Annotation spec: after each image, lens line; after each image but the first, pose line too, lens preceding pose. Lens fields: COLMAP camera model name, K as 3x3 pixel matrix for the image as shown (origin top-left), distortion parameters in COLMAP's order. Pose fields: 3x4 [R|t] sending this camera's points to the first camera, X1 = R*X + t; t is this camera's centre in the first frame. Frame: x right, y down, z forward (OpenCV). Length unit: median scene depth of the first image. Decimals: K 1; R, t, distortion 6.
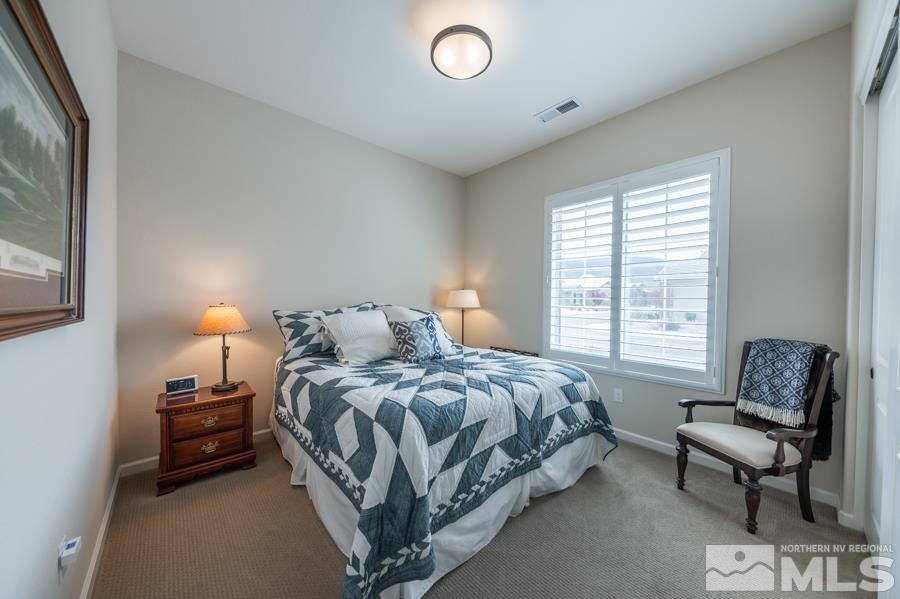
lens RADIAL K [[313.7, 0, 453.9], [0, 313.7, 302.9], [0, 0, 1]] dist [0.000267, 0.000015]
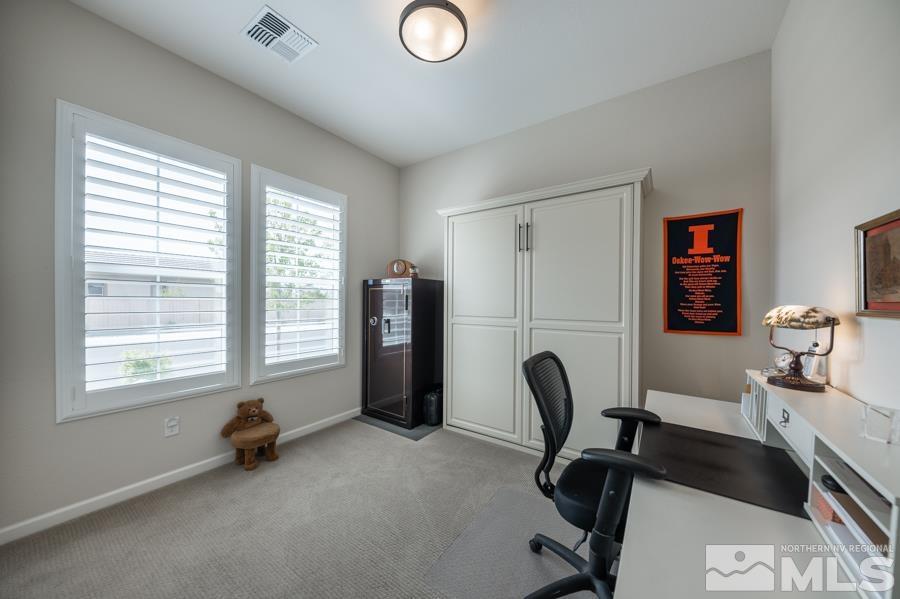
lens RADIAL K [[313.7, 0, 453.9], [0, 313.7, 302.9], [0, 0, 1]] dist [0.000267, 0.000015]
pose [[-0.228622, -0.027229, 0.973134, -0.512230], [-0.012487, 0.999609, 0.025036, -0.034325], [-0.973435, -0.006428, -0.228873, 0.684494]]
